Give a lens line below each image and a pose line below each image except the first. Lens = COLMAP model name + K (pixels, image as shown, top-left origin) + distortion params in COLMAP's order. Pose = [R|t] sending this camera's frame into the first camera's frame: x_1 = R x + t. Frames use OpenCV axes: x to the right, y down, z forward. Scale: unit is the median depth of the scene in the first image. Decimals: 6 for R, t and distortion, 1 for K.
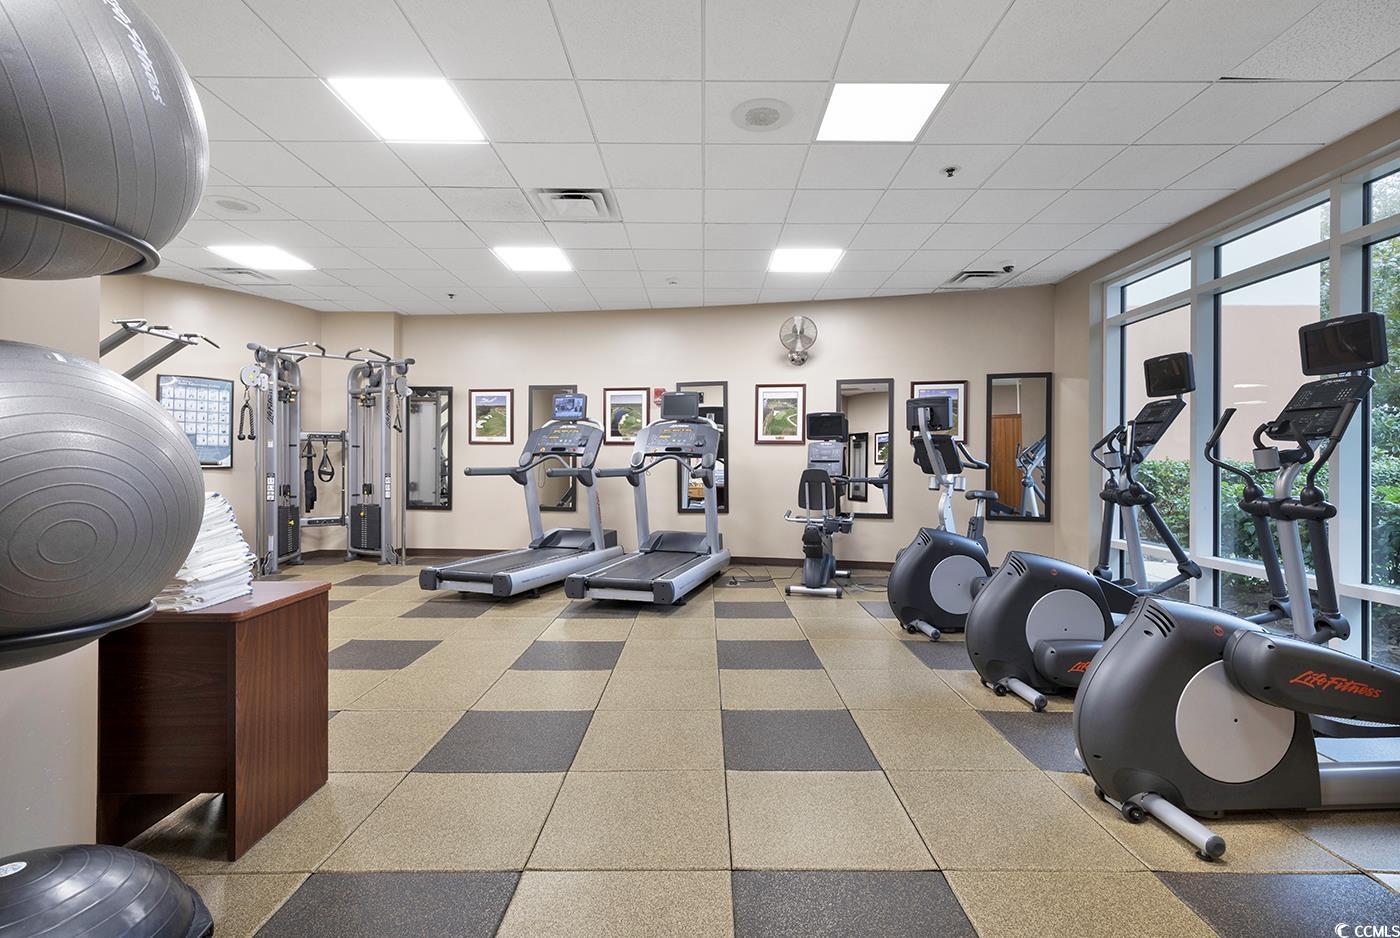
lens RADIAL K [[623.1, 0, 704.9], [0, 623.1, 464.8], [0, 0, 1]] dist [0.001012, 0.000593]
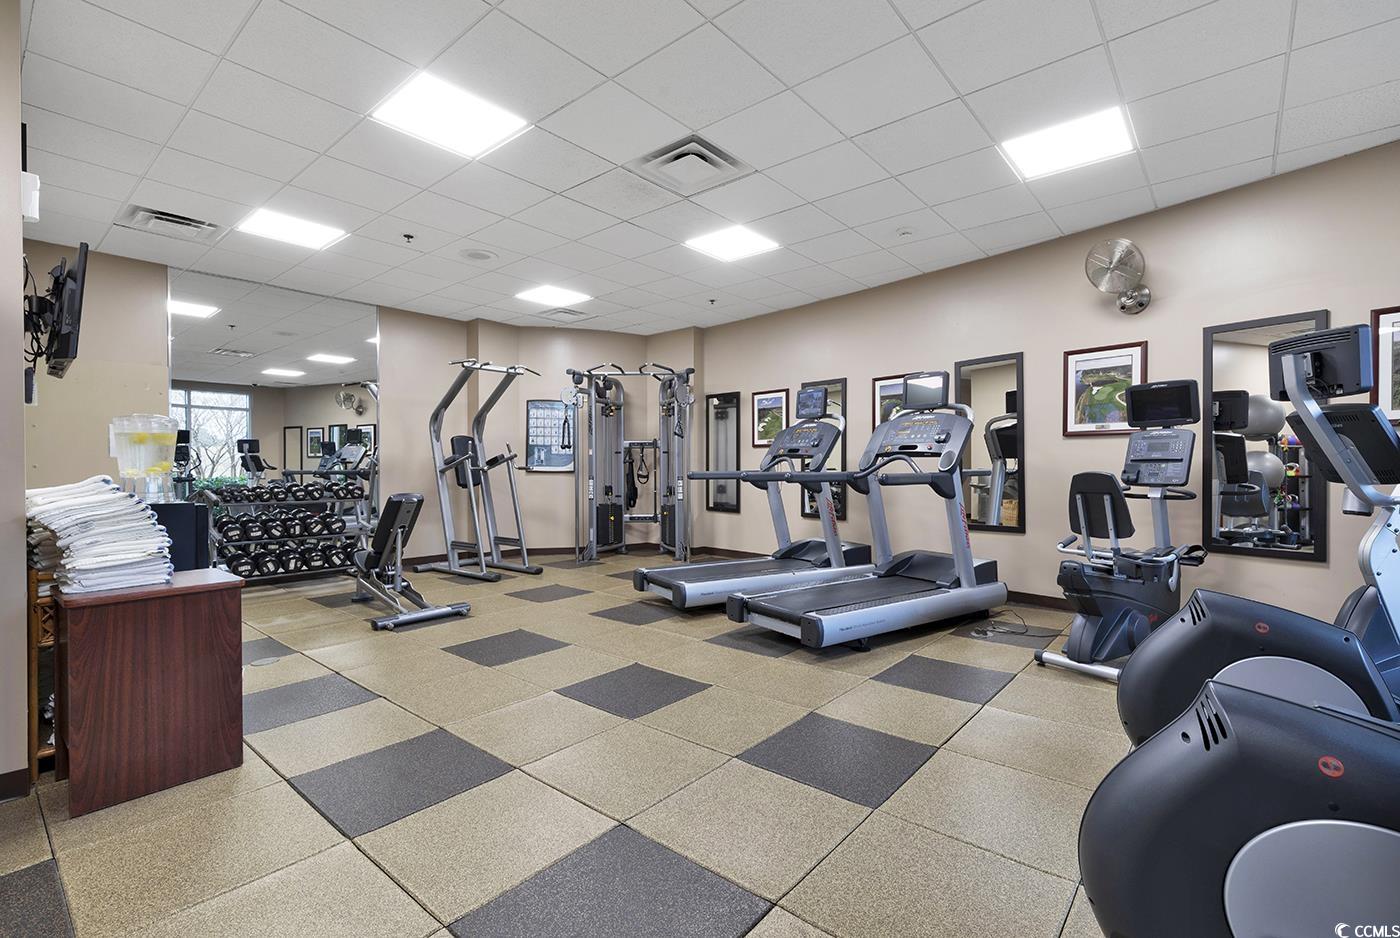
lens RADIAL K [[623.1, 0, 699.1], [0, 623.1, 468.1], [0, 0, 1]] dist [0.001012, 0.000593]
pose [[0.751269, -0.002975, -0.659989, 0.236420], [-0.004329, 0.999946, -0.009435, 0.009067], [0.659981, 0.009945, 0.751216, 0.215962]]
